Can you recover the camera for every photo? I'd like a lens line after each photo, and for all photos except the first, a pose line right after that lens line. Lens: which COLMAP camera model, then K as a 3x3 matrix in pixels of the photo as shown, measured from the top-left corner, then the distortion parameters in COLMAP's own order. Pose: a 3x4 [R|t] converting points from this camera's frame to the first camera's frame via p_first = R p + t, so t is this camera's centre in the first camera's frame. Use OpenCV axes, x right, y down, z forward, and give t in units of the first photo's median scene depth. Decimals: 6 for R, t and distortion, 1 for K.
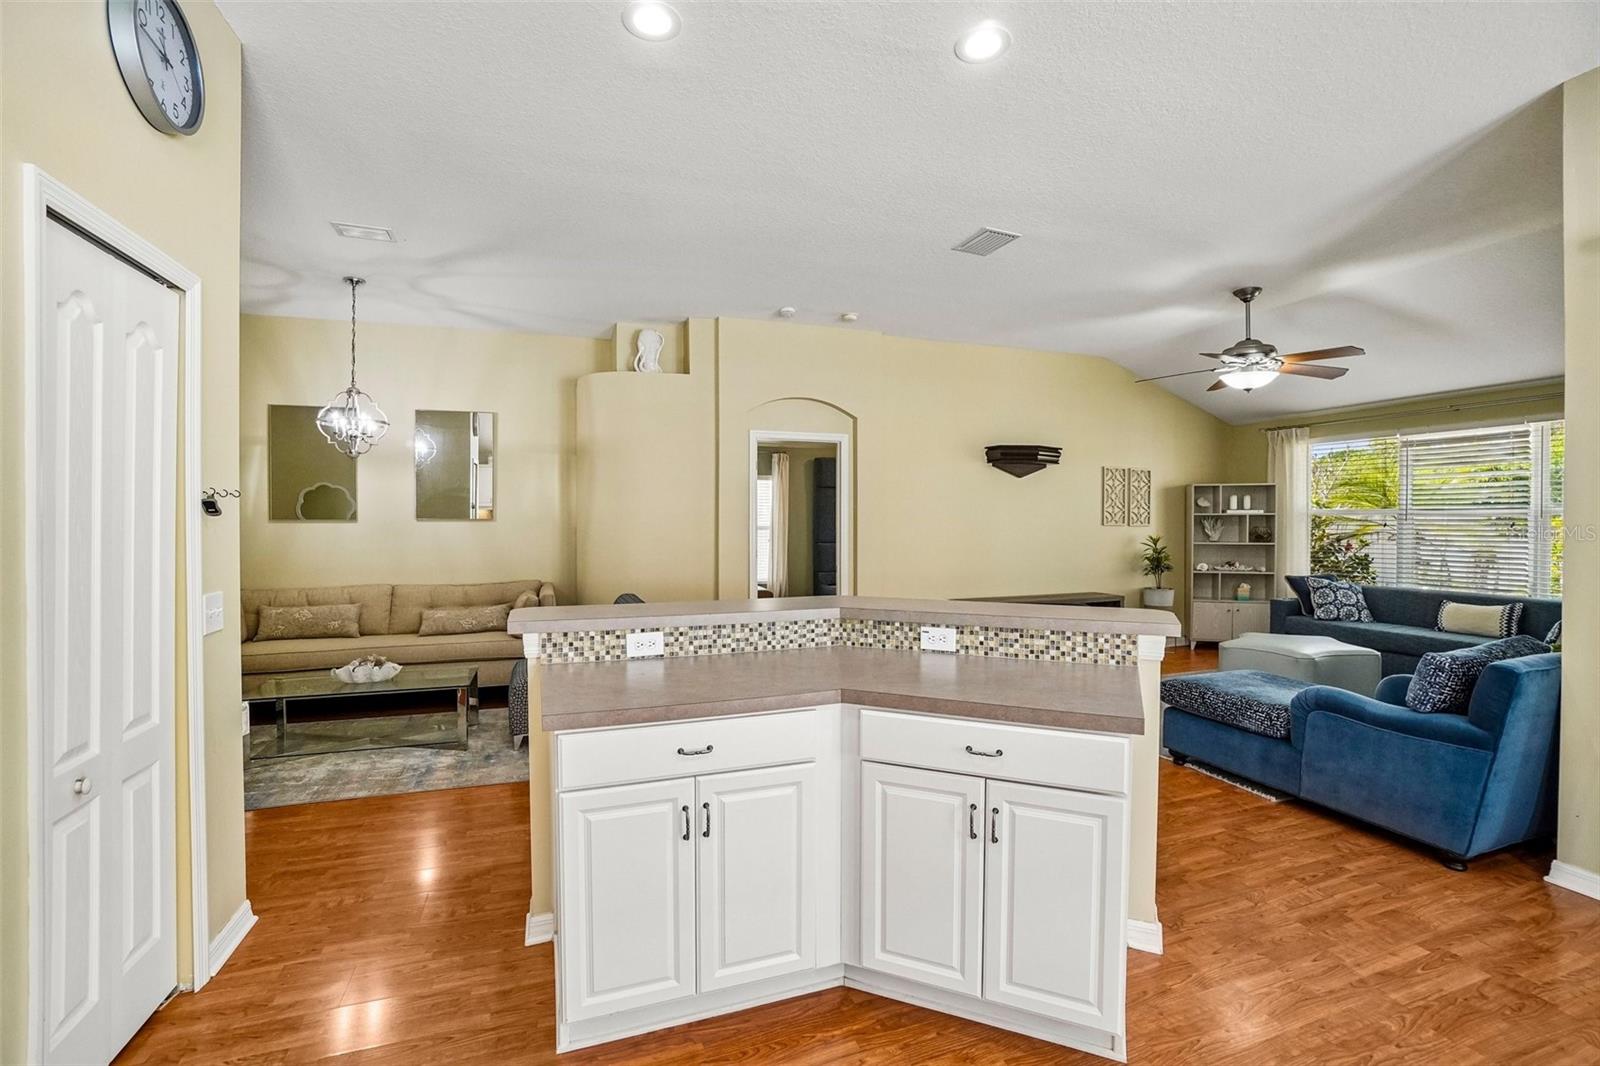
lens RADIAL K [[705.8, 0, 804.4], [0, 705.8, 524.1], [0, 0, 1]] dist [-0.062038, 0.021090]
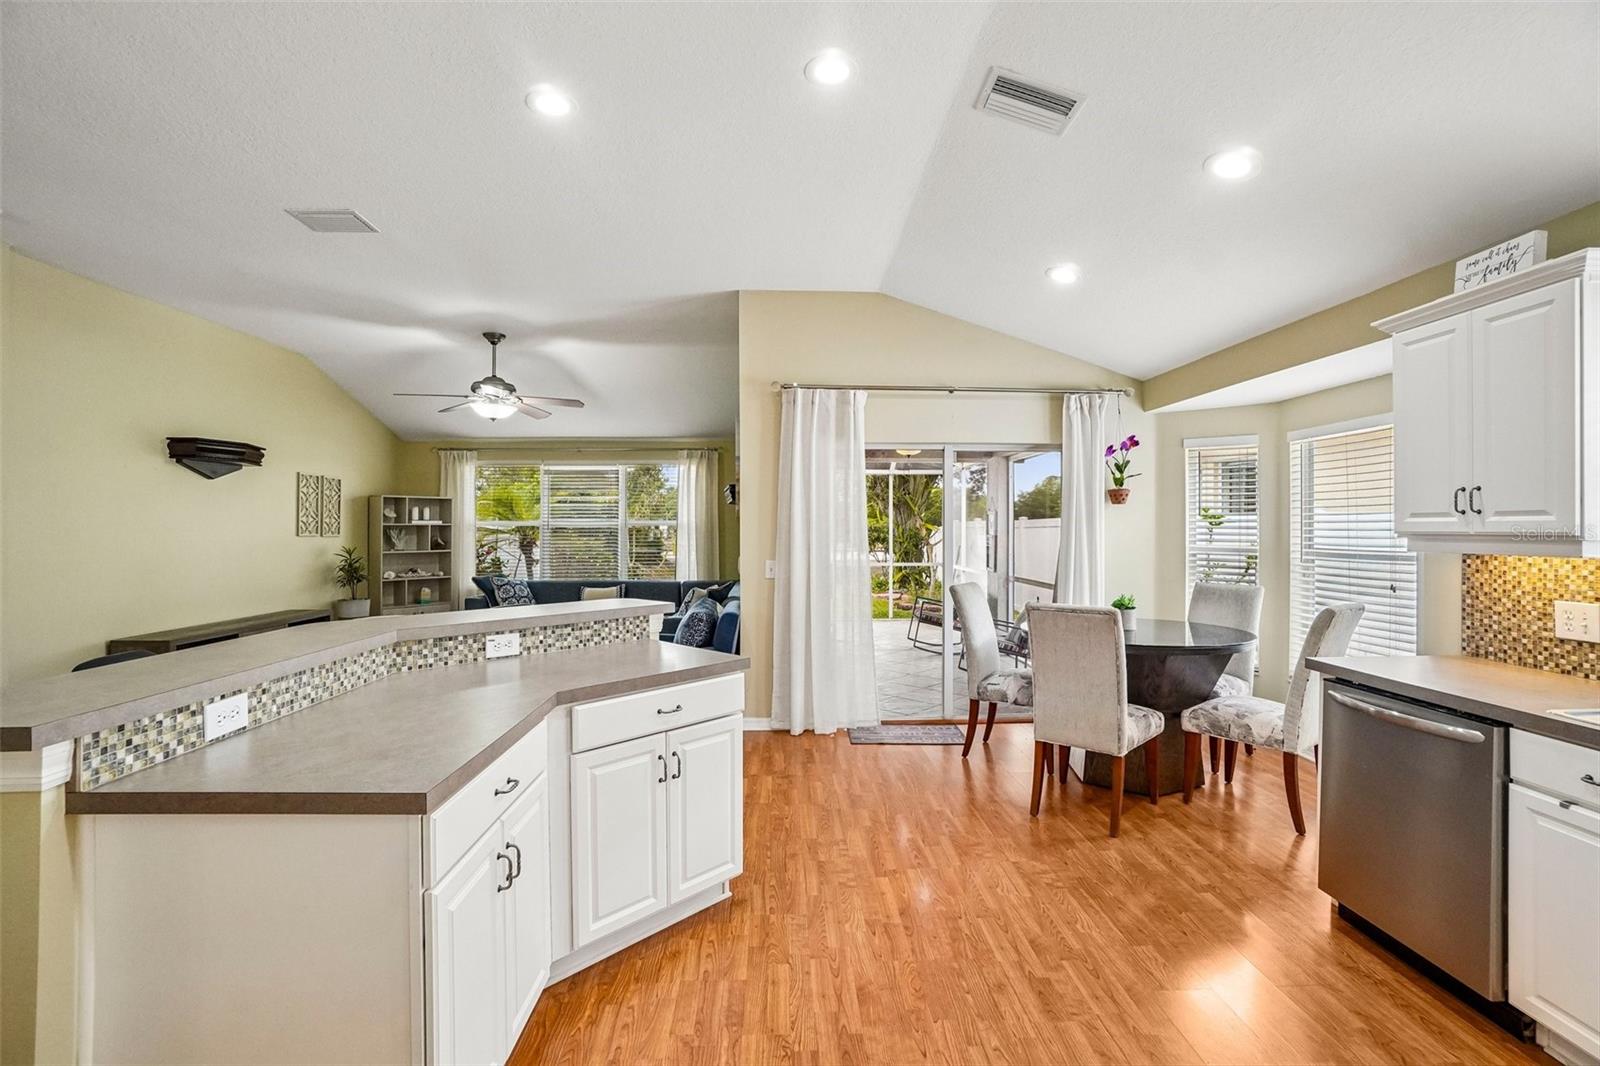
lens RADIAL K [[705.8, 0, 803.4], [0, 705.8, 525.8], [0, 0, 1]] dist [-0.062038, 0.021090]
pose [[0.312434, 0.002815, 0.949935, -0.287541], [0.008623, 0.999946, -0.005799, -0.001020], [-0.949900, 0.010003, 0.312393, 0.116028]]
